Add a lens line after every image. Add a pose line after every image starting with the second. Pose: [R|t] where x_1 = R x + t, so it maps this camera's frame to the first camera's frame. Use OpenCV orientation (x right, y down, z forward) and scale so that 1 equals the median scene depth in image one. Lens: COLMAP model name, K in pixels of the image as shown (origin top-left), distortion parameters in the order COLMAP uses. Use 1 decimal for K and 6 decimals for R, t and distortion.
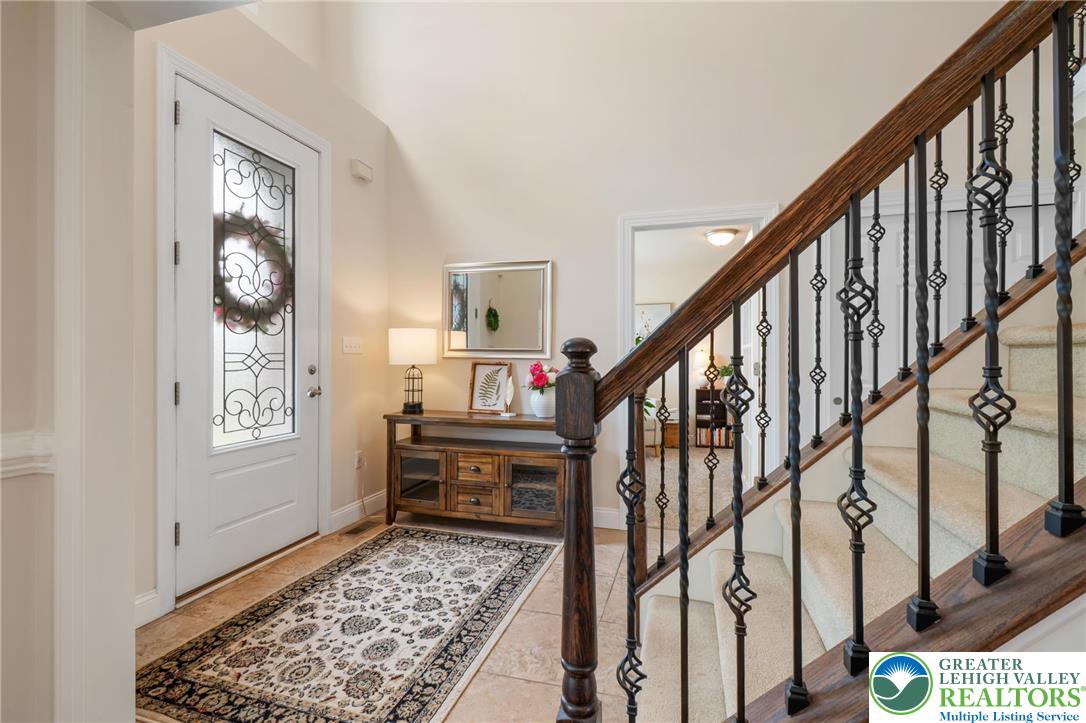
lens RADIAL K [[483.8, 0, 546.2], [0, 483.8, 358.3], [0, 0, 1]] dist [0.003940, -0.001080]
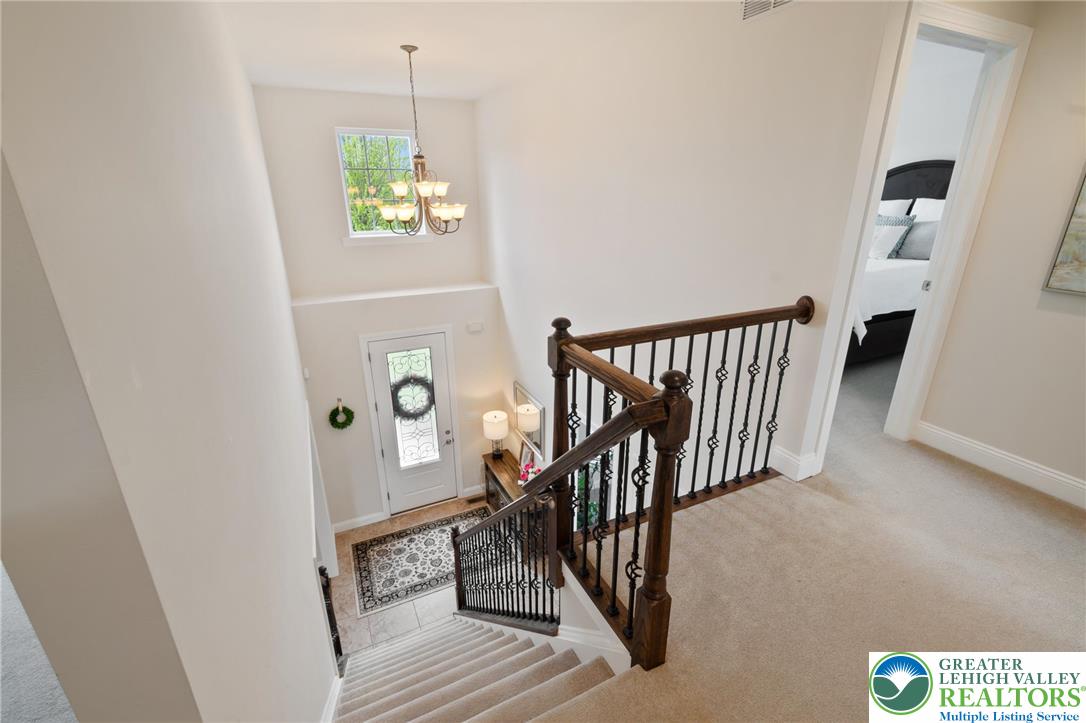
lens RADIAL K [[483.8, 0, 549.0], [0, 483.8, 359.6], [0, 0, 1]] dist [0.003940, -0.001080]
pose [[0.675763, 0.250092, -0.693396, 1.439940], [-0.000369, 0.940799, 0.338965, -1.183300], [0.737119, -0.228804, 0.635850, 0.054577]]
